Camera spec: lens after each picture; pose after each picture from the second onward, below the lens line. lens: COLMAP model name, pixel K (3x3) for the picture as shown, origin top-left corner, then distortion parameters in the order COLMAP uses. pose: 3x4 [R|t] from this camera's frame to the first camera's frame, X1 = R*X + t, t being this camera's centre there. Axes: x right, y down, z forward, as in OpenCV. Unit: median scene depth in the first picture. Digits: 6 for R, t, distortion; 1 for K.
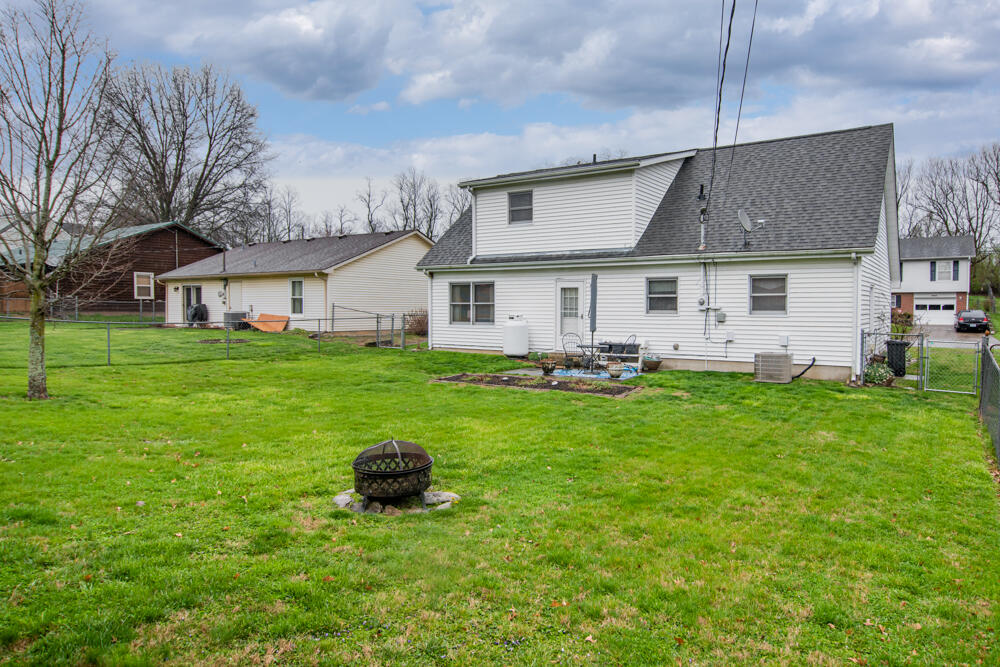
lens RADIAL K [[559.3, 0, 501.6], [0, 559.3, 335.7], [0, 0, 1]] dist [-0.002584, -0.000282]
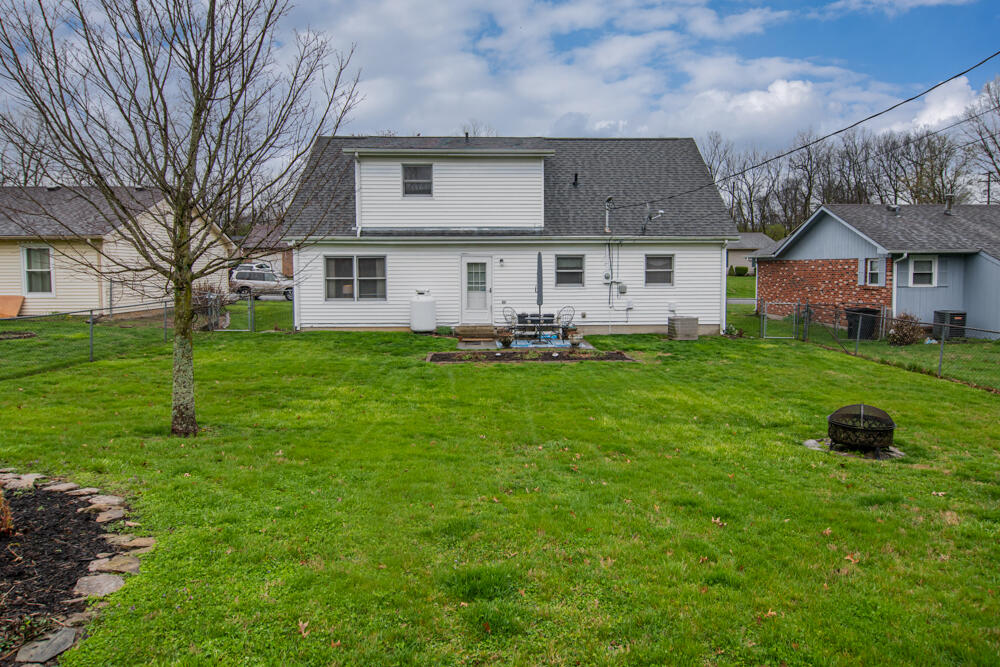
lens RADIAL K [[559.3, 0, 501.6], [0, 559.3, 325.7], [0, 0, 1]] dist [-0.002584, -0.000282]
pose [[0.865554, -0.054633, 0.497826, -0.355439], [0.034432, 0.998172, 0.049677, -0.018478], [-0.499630, -0.025857, 0.865853, 0.068261]]
